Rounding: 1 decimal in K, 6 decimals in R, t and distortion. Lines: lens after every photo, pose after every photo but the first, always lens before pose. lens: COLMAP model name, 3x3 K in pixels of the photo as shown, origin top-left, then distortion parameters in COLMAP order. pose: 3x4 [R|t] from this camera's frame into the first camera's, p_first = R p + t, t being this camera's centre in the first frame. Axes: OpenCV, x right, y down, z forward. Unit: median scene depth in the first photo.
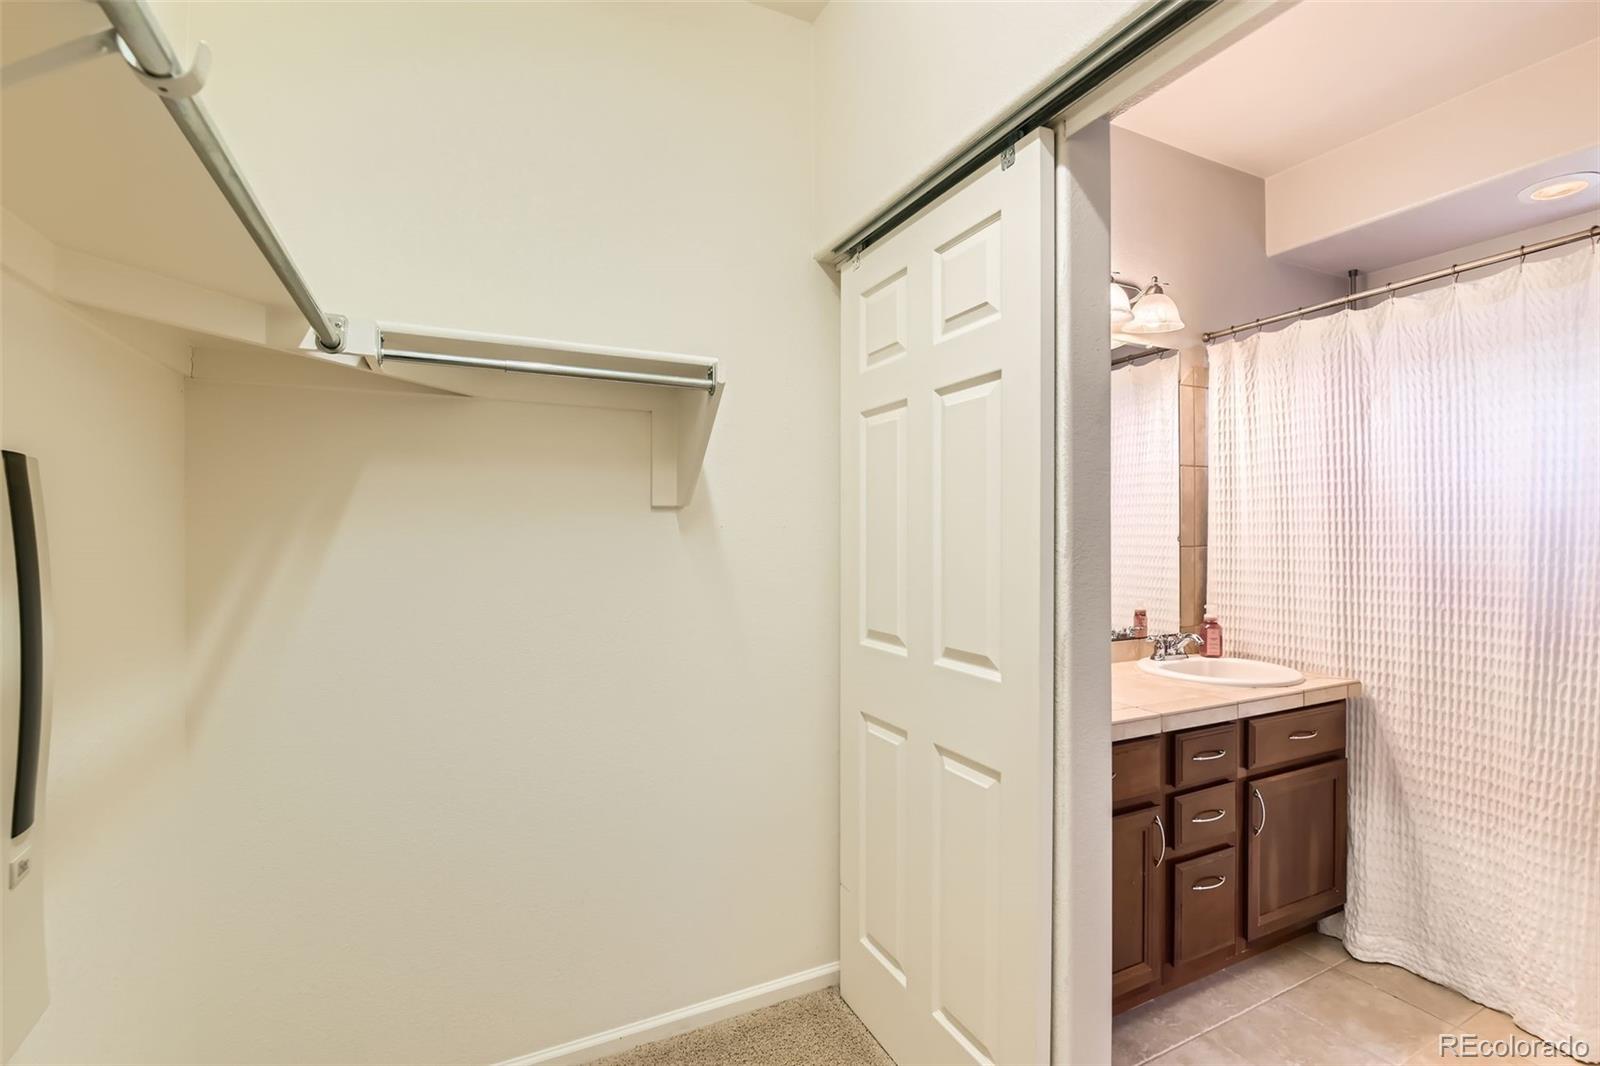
lens RADIAL K [[693.0, 0, 794.7], [0, 693.0, 542.3], [0, 0, 1]] dist [-0.017861, -0.006930]
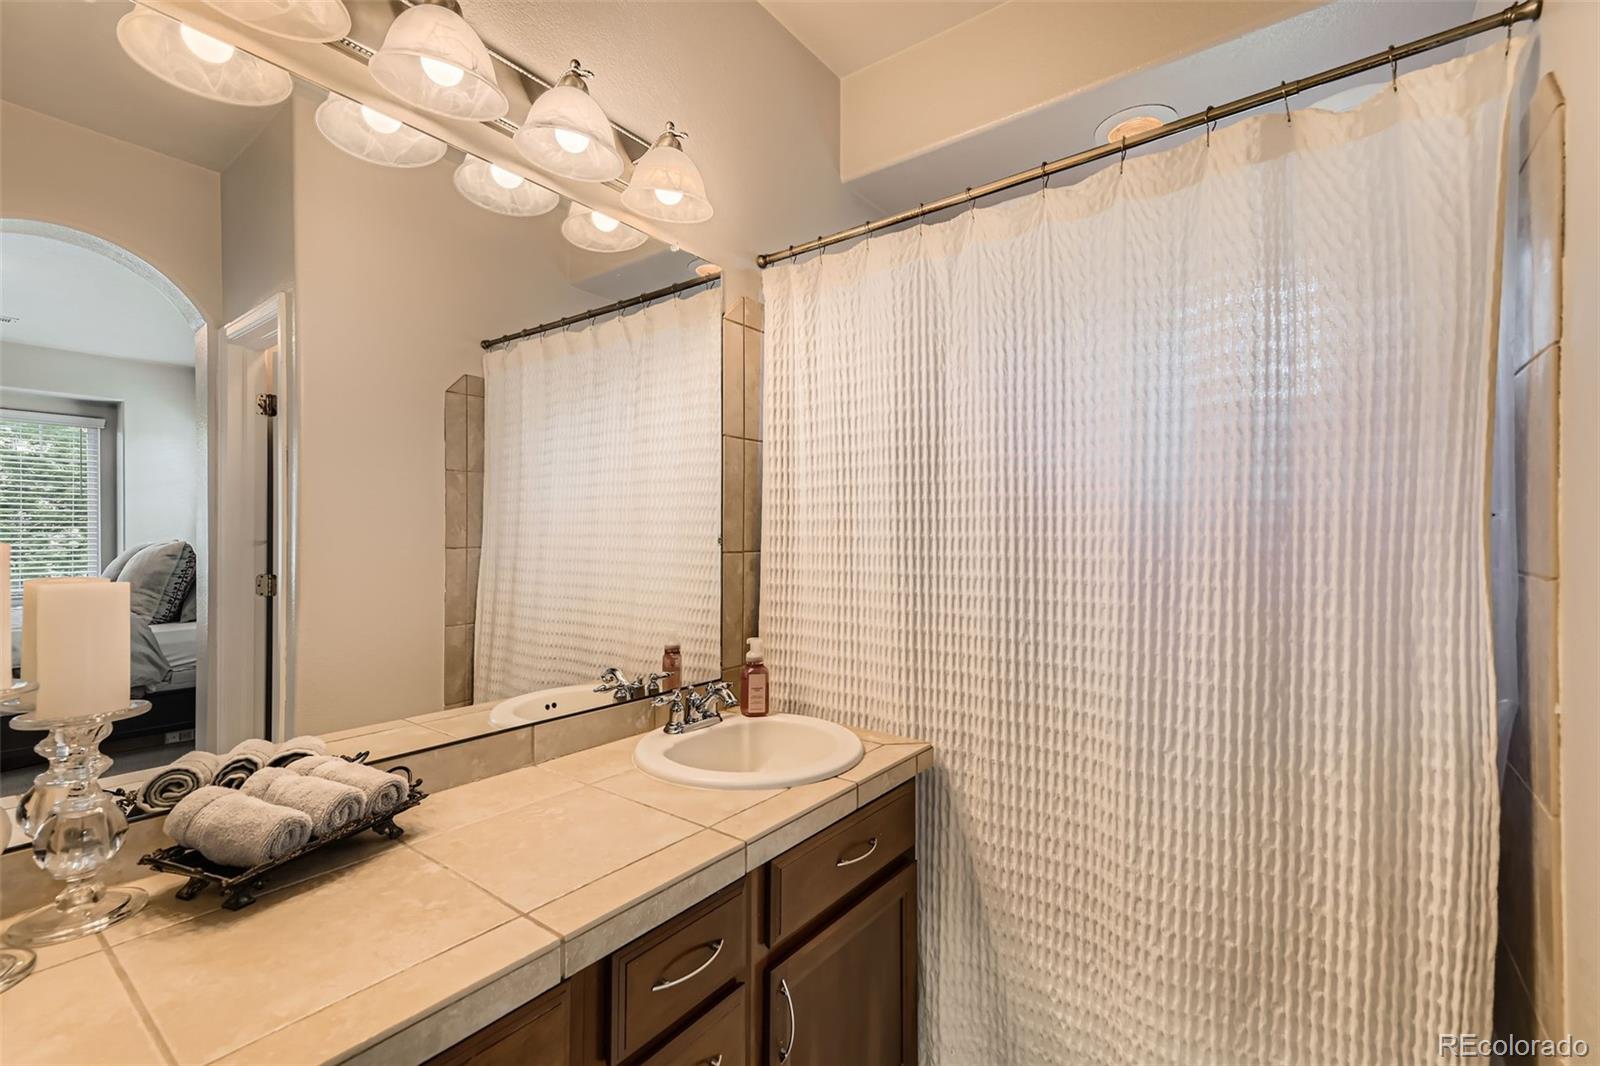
lens RADIAL K [[693.0, 0, 794.7], [0, 693.0, 542.3], [0, 0, 1]] dist [-0.017861, -0.006930]
pose [[0.881942, 0.005376, 0.471328, 0.397739], [-0.005143, 0.999985, -0.001784, -0.004227], [-0.471331, -0.000850, 0.881956, 0.473402]]
